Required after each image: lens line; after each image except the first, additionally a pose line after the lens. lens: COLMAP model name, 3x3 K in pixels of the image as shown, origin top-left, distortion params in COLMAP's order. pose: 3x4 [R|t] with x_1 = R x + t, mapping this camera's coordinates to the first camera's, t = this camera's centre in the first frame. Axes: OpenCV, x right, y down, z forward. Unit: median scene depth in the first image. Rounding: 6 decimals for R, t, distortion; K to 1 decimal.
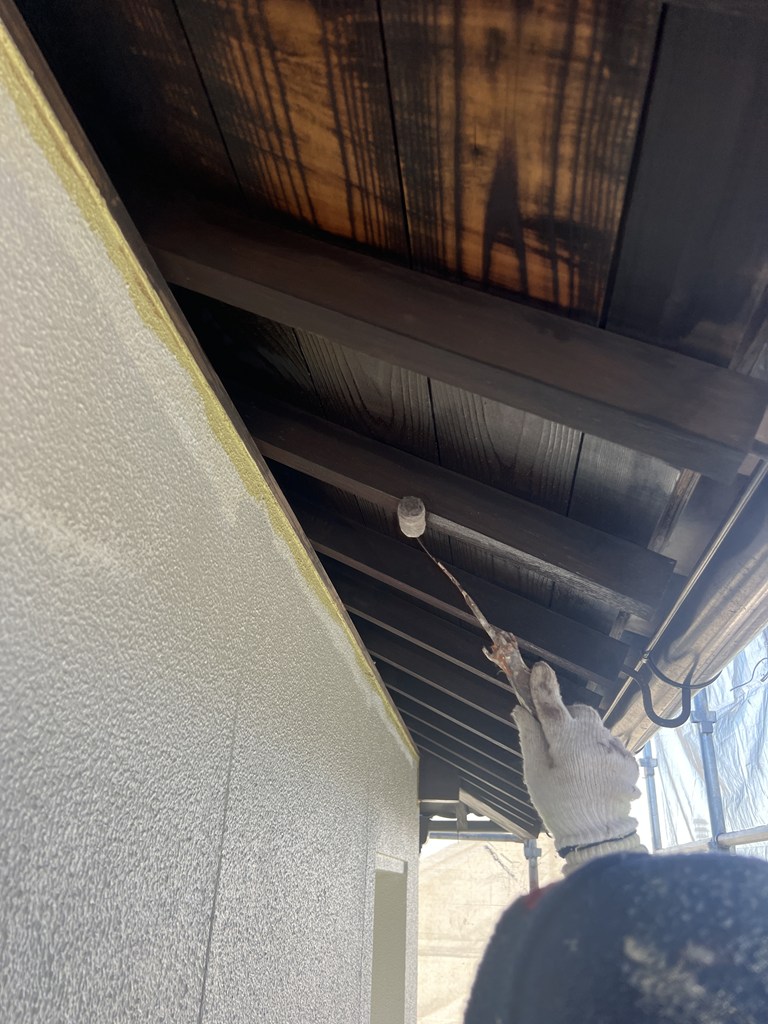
lens RADIAL K [[776.0, 0, 385.3], [0, 776.0, 514.5], [0, 0, 1]] dist [0.050784, -0.065608]
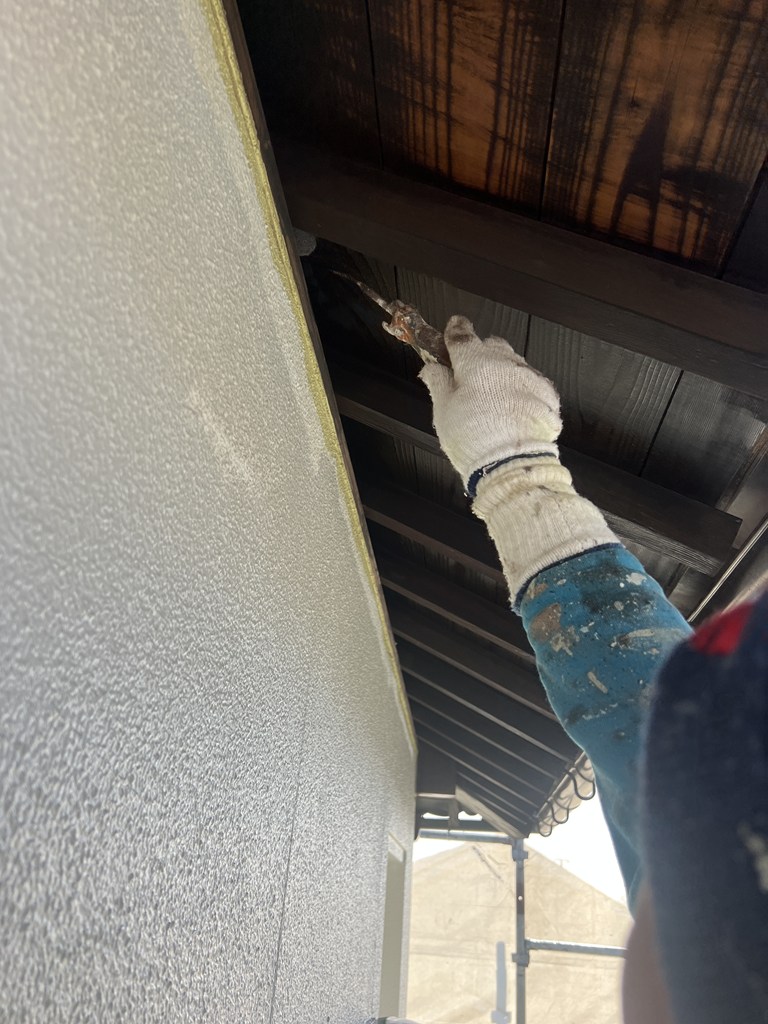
lens RADIAL K [[776.0, 0, 386.7], [0, 776.0, 513.3], [0, 0, 1]] dist [0.050784, -0.065608]
pose [[0.998678, 0.045582, 0.023759, -0.201556], [-0.045173, 0.998826, -0.017487, 0.132038], [-0.024529, 0.016391, 0.999565, -0.082776]]
